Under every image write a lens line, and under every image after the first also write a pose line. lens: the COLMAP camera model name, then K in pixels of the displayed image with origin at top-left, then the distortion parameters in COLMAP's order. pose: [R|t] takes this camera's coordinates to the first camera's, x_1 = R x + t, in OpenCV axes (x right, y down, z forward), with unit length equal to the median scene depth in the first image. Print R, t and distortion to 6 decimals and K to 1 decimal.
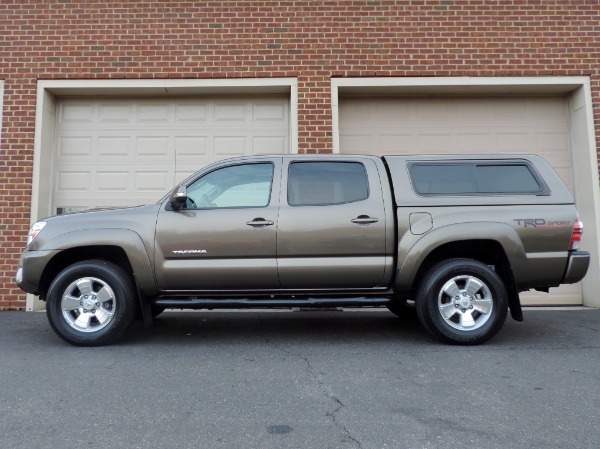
lens RADIAL K [[513.2, 0, 278.8], [0, 513.2, 210.1], [0, 0, 1]] dist [-0.030186, 0.014929]
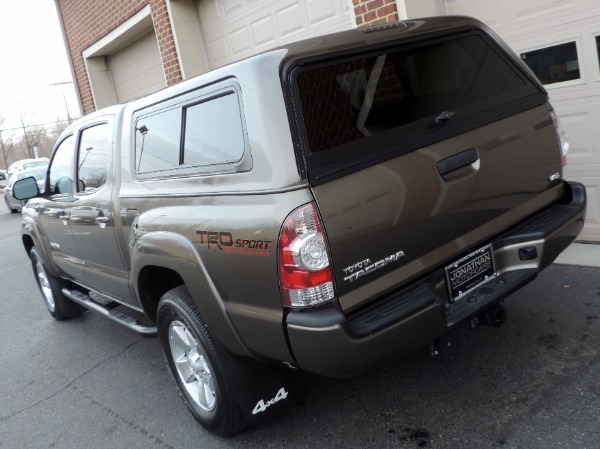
lens RADIAL K [[606.9, 0, 314.8], [0, 606.9, 194.2], [0, 0, 1]] dist [-0.026850, 0.000000]
pose [[0.584802, 0.000243, -0.811176, 0.593868], [0.281469, 0.937808, 0.203201, -0.058480], [0.760777, -0.347153, 0.548364, 0.480321]]
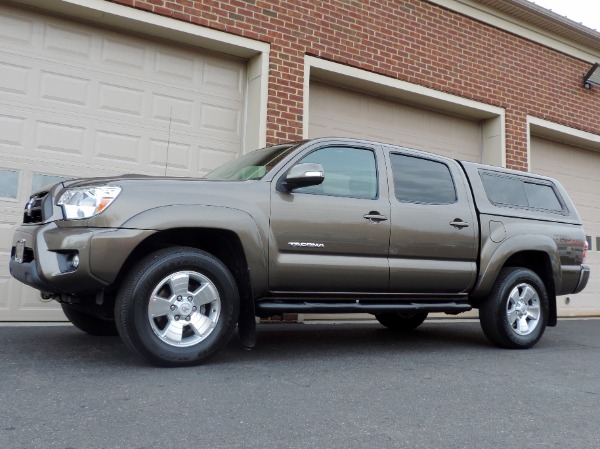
lens RADIAL K [[606.9, 0, 334.9], [0, 606.9, 217.2], [0, 0, 1]] dist [-0.026850, 0.000000]
pose [[0.822455, 0.090898, 0.561521, -0.411242], [-0.096972, 0.995105, -0.019051, 0.031608], [-0.560504, -0.038784, 0.827243, 0.109944]]
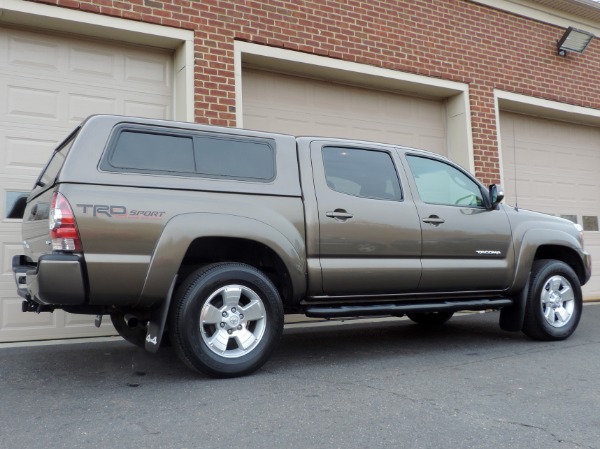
lens RADIAL K [[606.9, 0, 306.8], [0, 606.9, 220.0], [0, 0, 1]] dist [-0.026850, 0.000000]
pose [[0.856080, 0.030838, 0.515922, -0.282878], [-0.033093, 0.999441, -0.004828, 0.024711], [-0.515782, -0.012941, 0.856622, 0.126355]]
